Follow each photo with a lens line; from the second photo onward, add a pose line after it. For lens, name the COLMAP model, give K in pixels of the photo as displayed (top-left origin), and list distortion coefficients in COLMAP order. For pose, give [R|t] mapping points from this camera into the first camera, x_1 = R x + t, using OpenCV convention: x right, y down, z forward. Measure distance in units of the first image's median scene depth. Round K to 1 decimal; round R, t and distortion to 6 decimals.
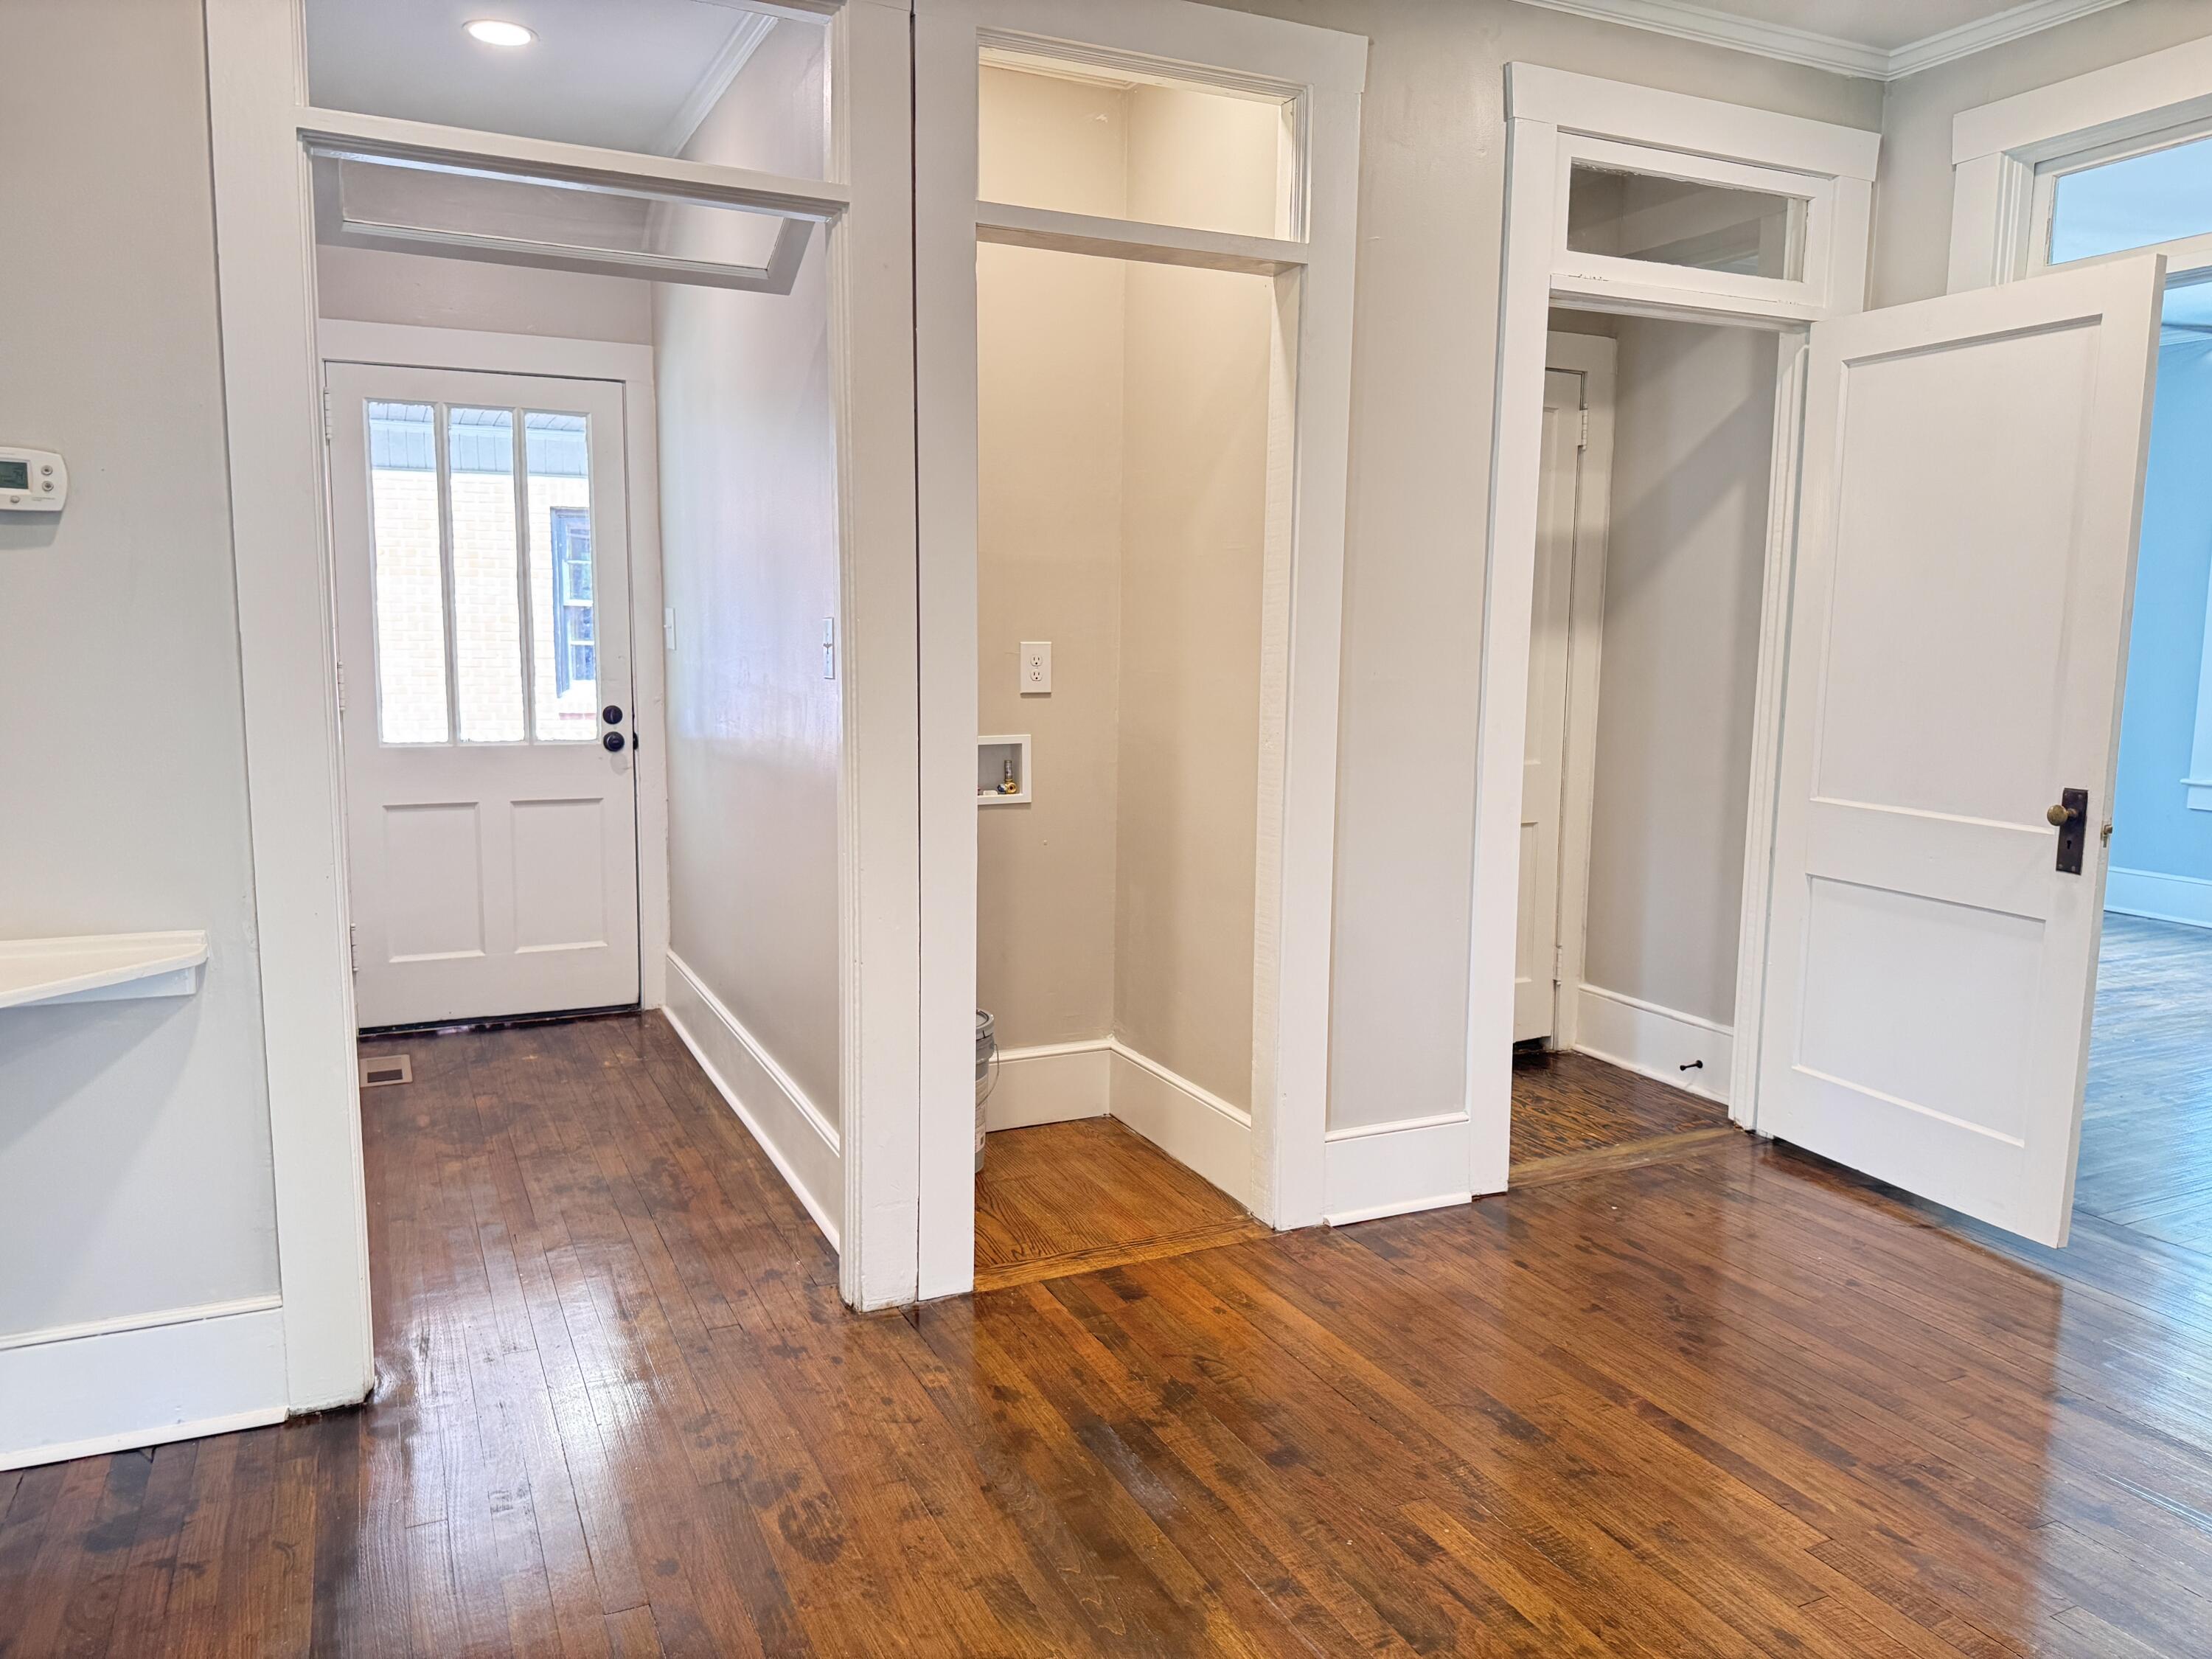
lens RADIAL K [[1573.2, 0, 1107.7], [0, 1573.2, 820.1], [0, 0, 1]] dist [0.025128, -0.026787]
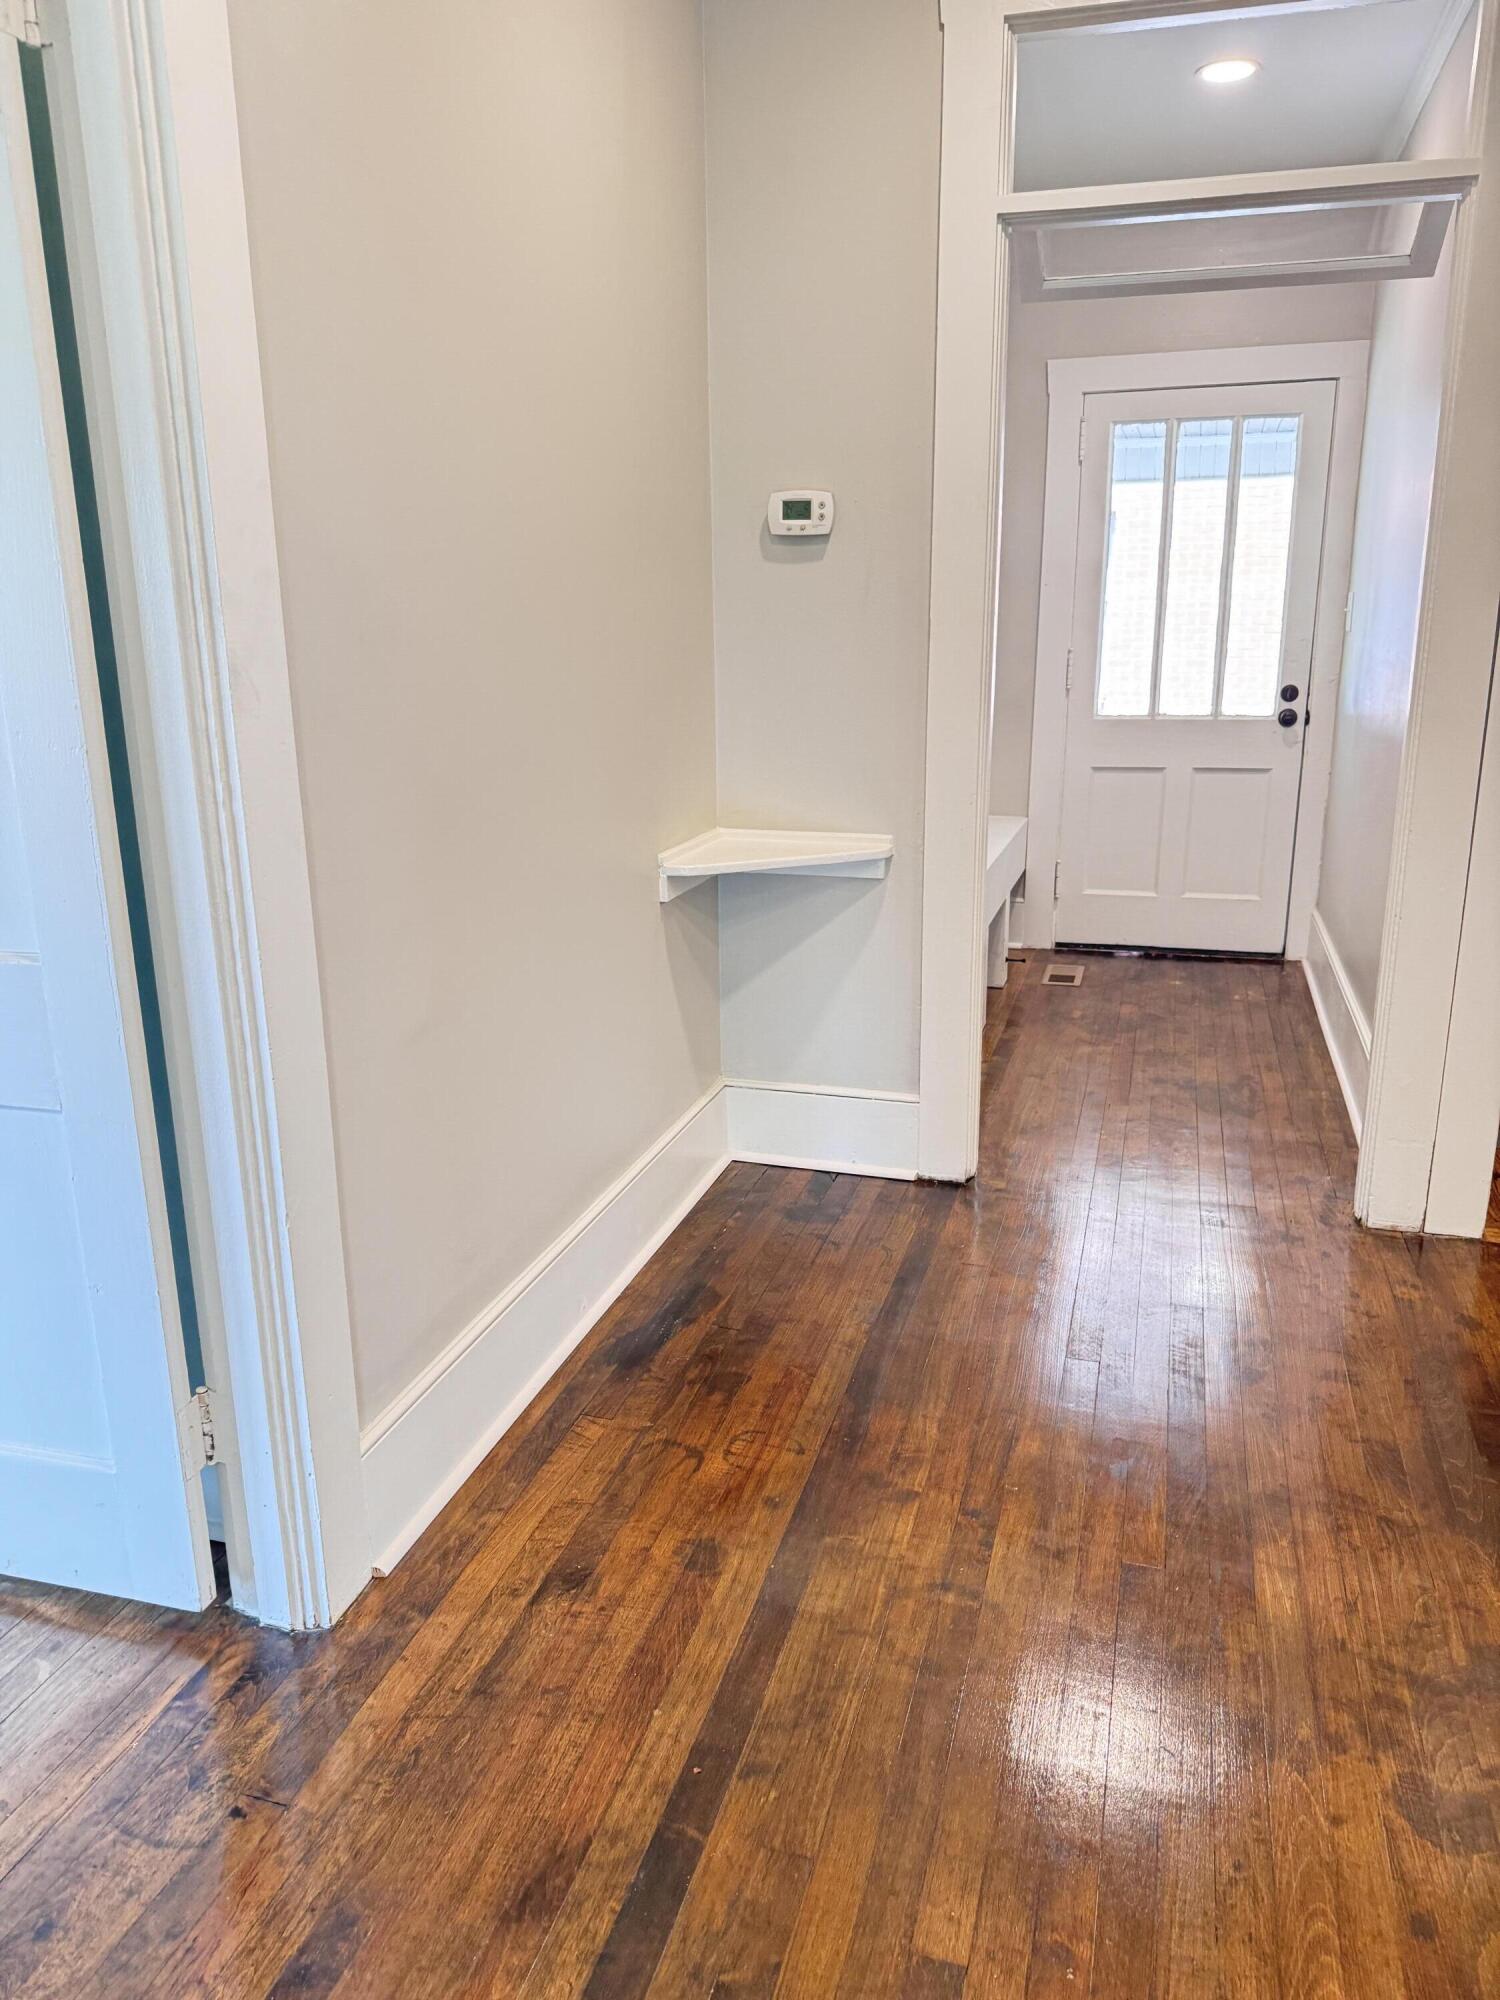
lens RADIAL K [[1422.4, 0, 738.7], [0, 1422.4, 1008.7], [0, 0, 1]] dist [0.025128, -0.026787]
pose [[0.739907, 0.159074, -0.653630, 0.116436], [-0.065264, 0.984030, 0.165605, 0.013067], [0.669536, -0.079874, 0.738473, -0.034055]]
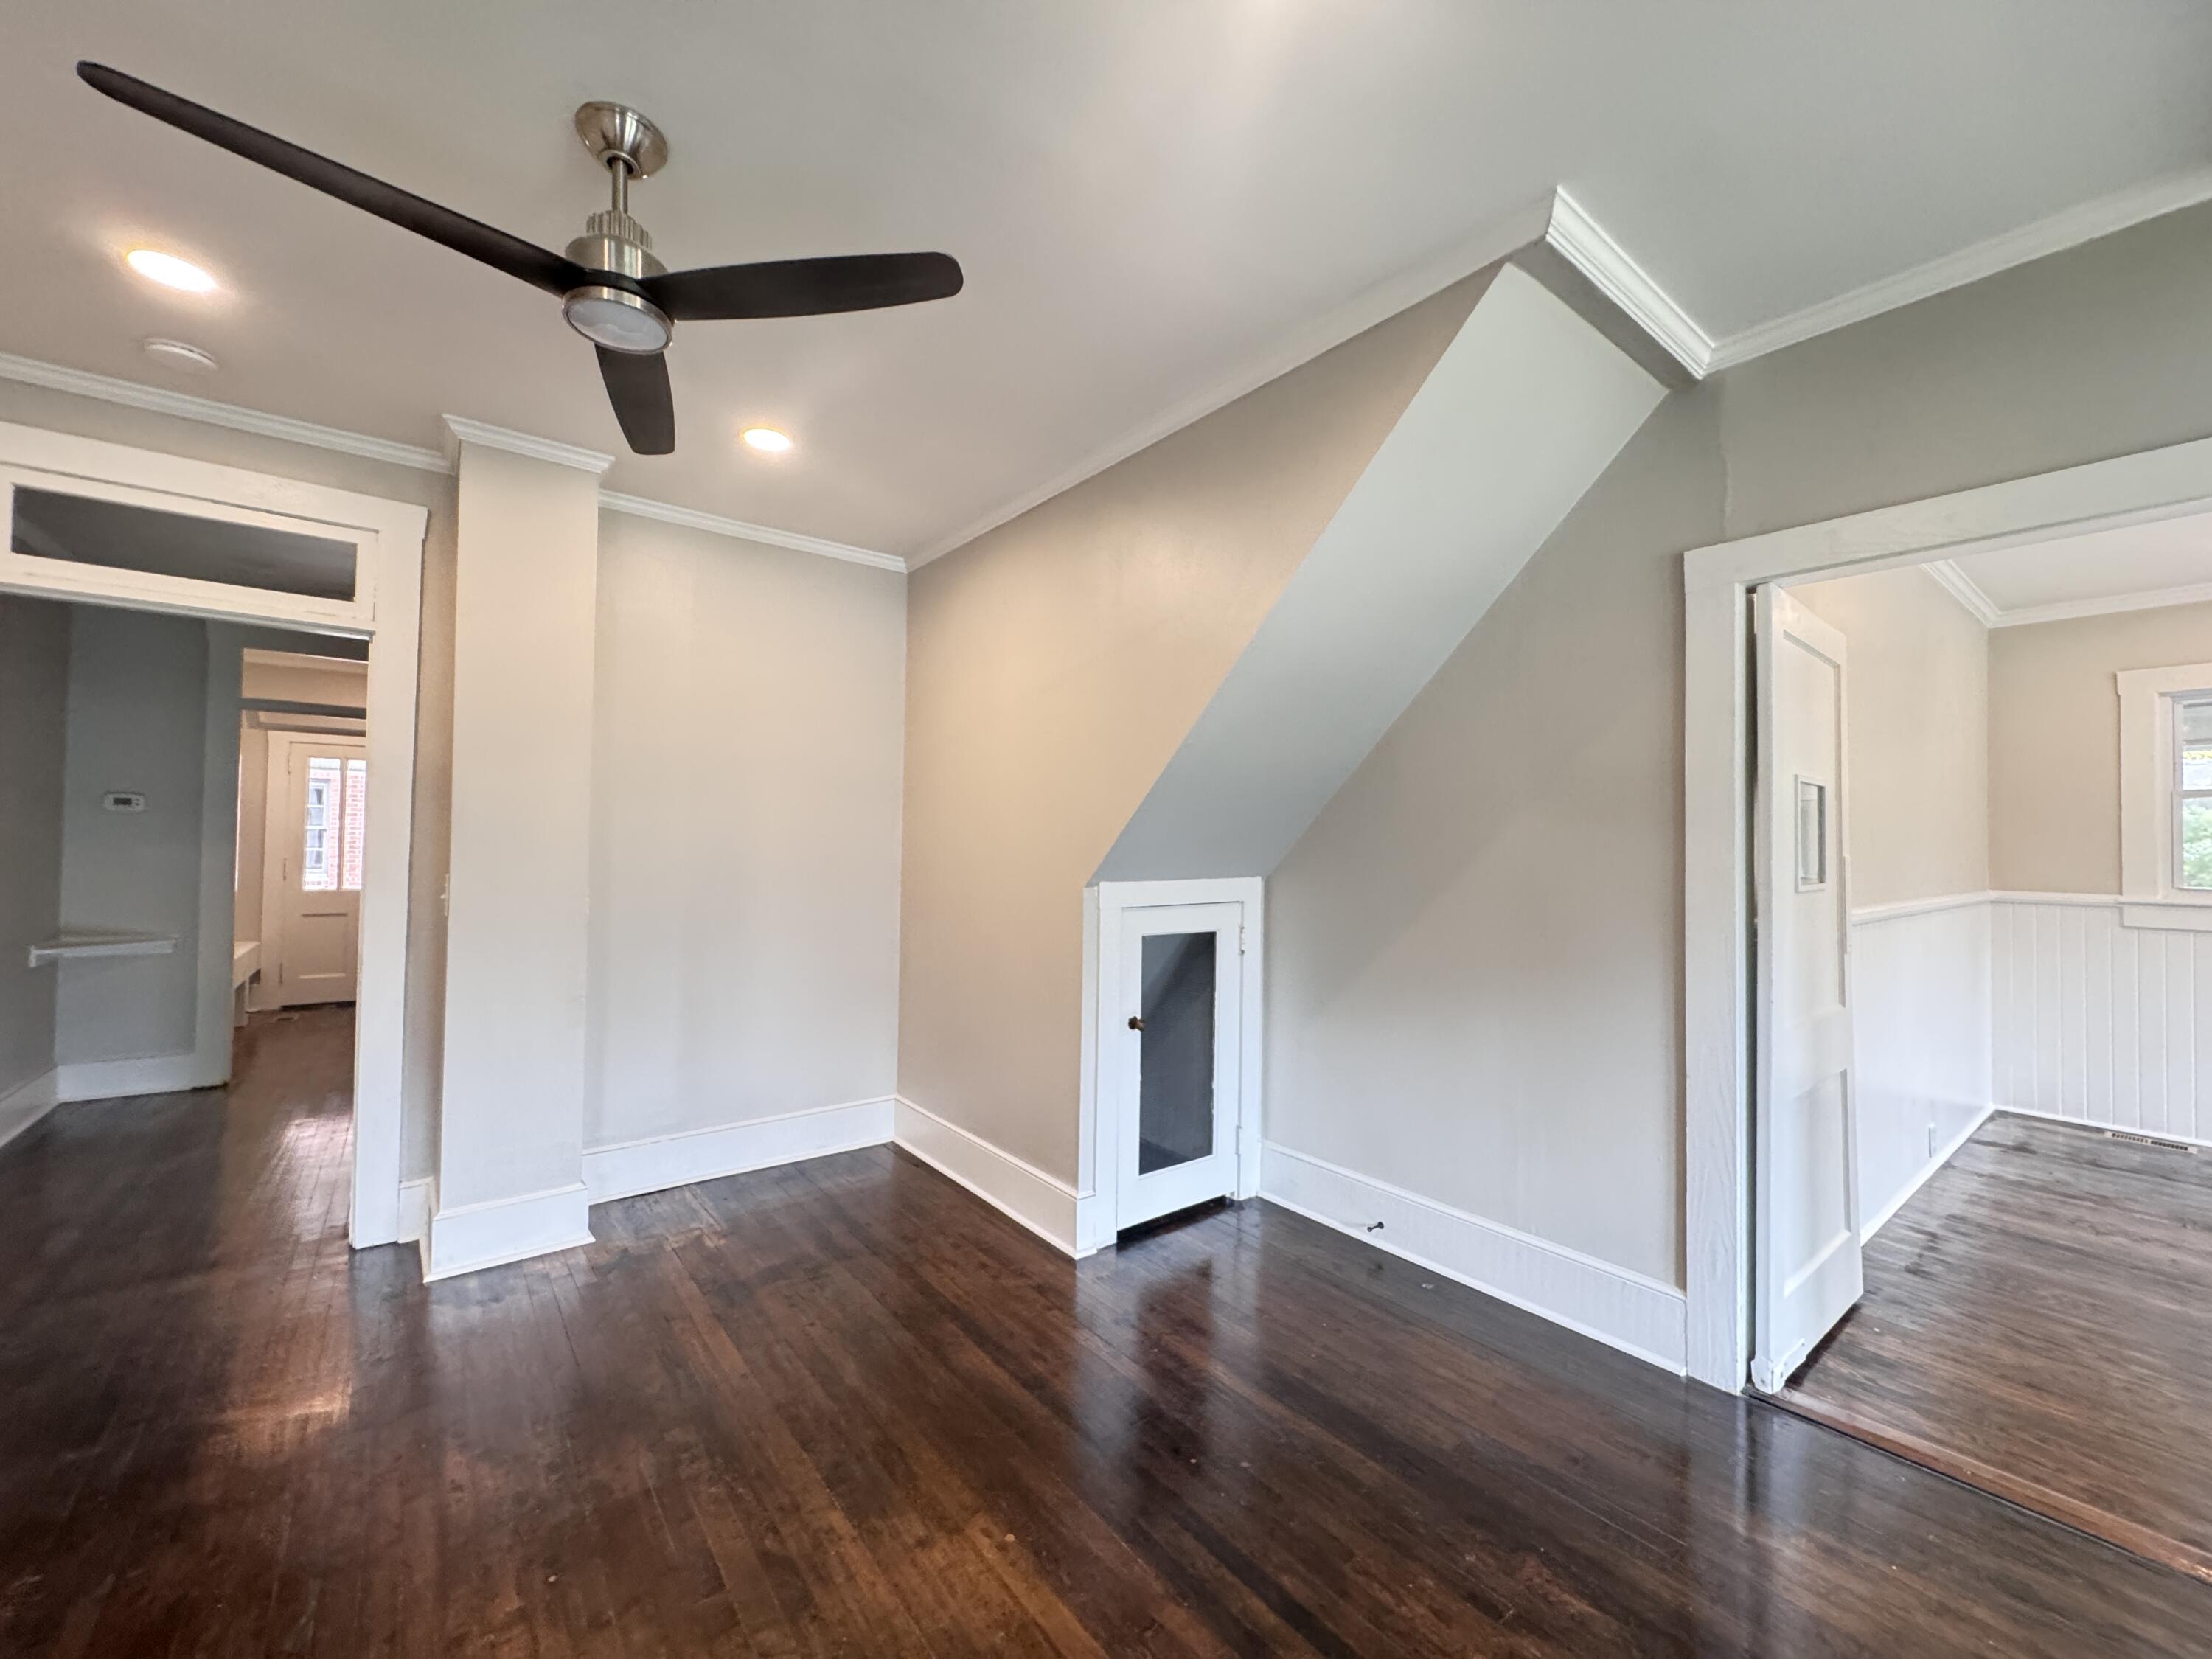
lens RADIAL K [[879.1, 0, 1100.6], [0, 879.1, 825.0], [0, 0, 1]] dist [-0.003116, 0.000616]
pose [[0.976993, 0.001103, 0.213267, 0.568548], [0.029922, 0.989387, -0.142190, 0.098973], [-0.211161, 0.145300, 0.966591, -0.749950]]
